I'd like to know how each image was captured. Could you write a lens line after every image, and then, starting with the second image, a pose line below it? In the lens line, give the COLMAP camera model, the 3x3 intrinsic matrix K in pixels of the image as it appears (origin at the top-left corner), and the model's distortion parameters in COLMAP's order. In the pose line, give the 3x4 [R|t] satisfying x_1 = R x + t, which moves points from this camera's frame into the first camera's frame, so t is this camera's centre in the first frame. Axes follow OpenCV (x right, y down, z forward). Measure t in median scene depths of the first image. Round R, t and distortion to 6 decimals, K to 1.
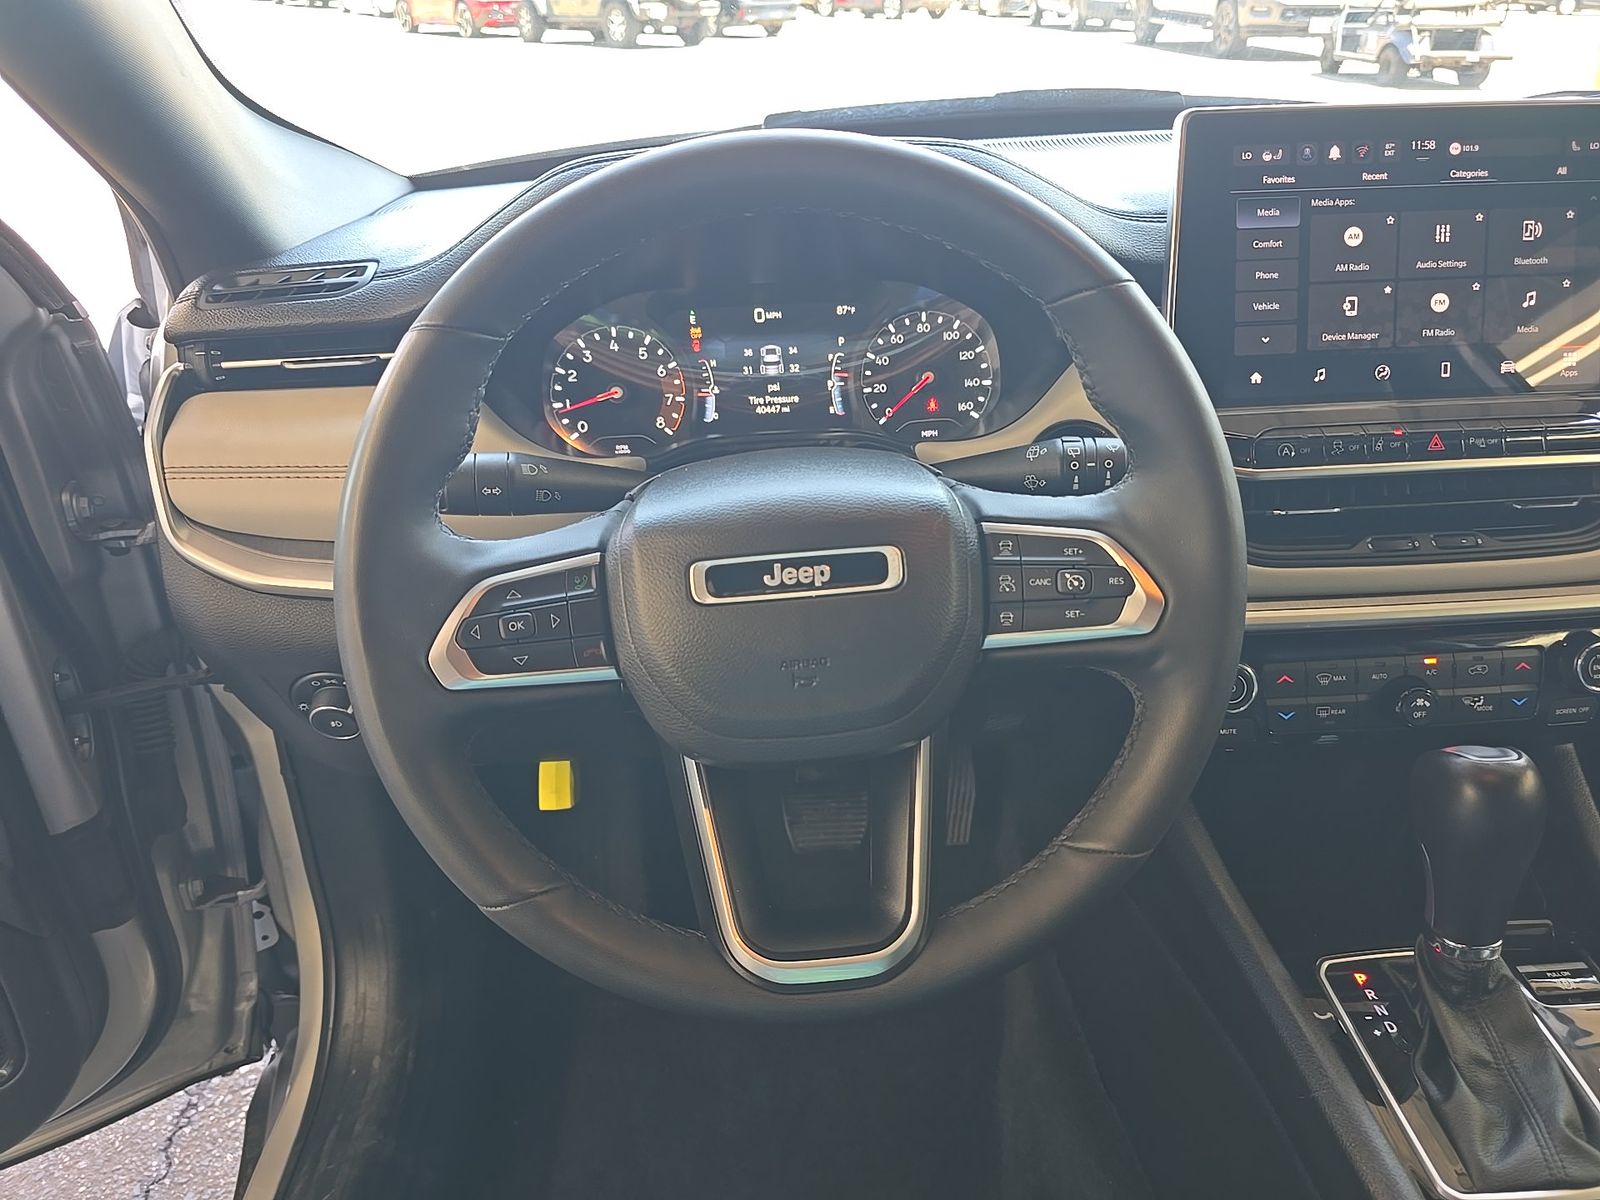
lens RADIAL K [[1102.9, 0, 812.6], [0, 1102.9, 589.1], [0, 0, 1]] dist [0.054242, -0.053764]
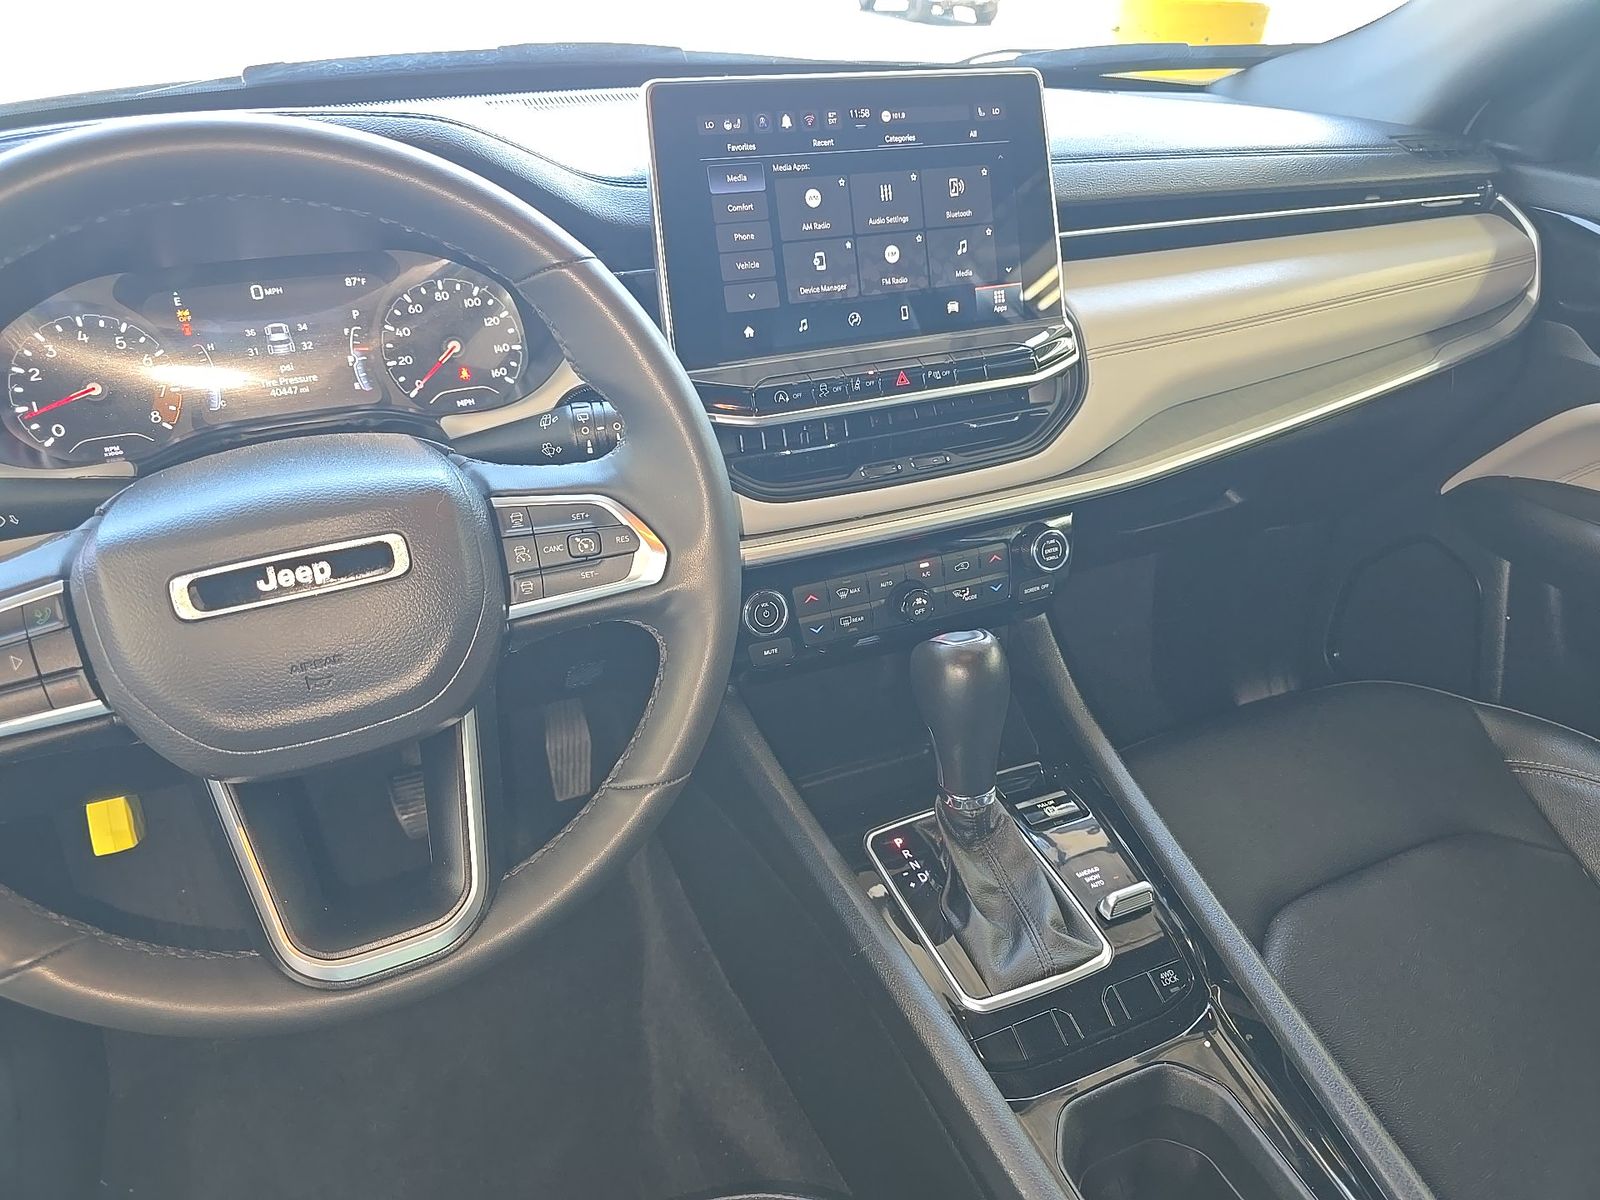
lens RADIAL K [[1102.9, 0, 812.6], [0, 1102.9, 589.1], [0, 0, 1]] dist [0.054242, -0.053764]
pose [[0.940246, -0.145116, 0.308023, 0.085324], [0.128248, 0.988945, 0.074430, -0.011943], [-0.315419, -0.030479, 0.948463, -0.063183]]
